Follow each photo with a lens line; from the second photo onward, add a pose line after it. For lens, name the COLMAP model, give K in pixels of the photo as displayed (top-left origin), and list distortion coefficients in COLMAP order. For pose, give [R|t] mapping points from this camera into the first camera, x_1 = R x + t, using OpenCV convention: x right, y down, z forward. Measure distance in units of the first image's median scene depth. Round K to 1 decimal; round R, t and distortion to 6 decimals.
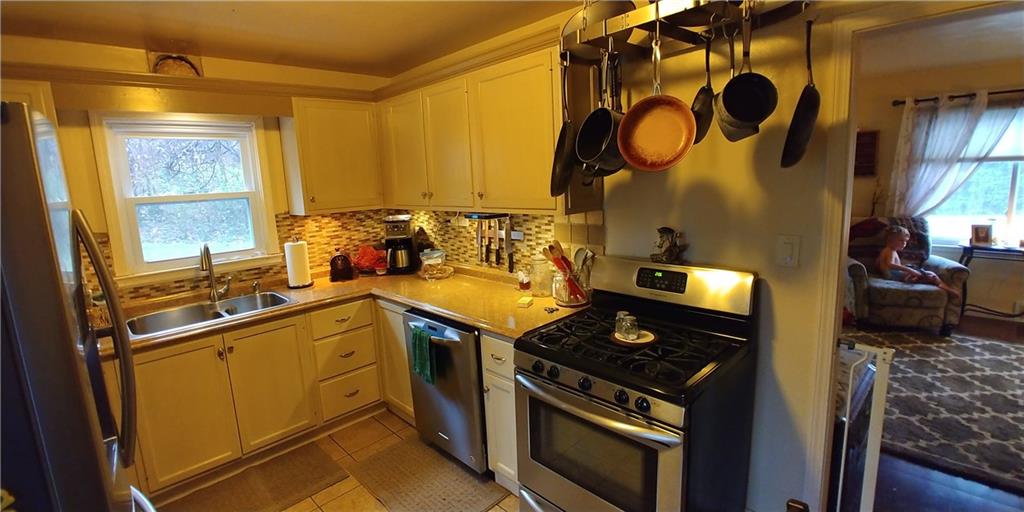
lens RADIAL K [[450.6, 0, 510.0], [0, 450.6, 256.5], [0, 0, 1]] dist [-0.025705, 0.003087]
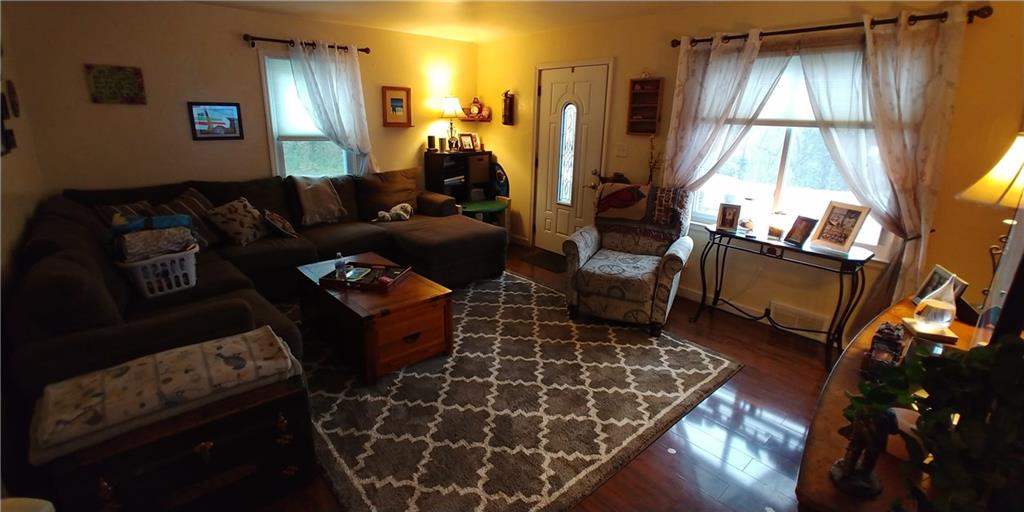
lens RADIAL K [[450.6, 0, 507.0], [0, 450.6, 251.1], [0, 0, 1]] dist [-0.025705, 0.003087]
pose [[0.997007, 0.072540, -0.026723, 0.649106], [-0.068844, 0.990390, 0.119952, -0.053841], [0.035167, -0.117753, 0.992420, 0.150047]]
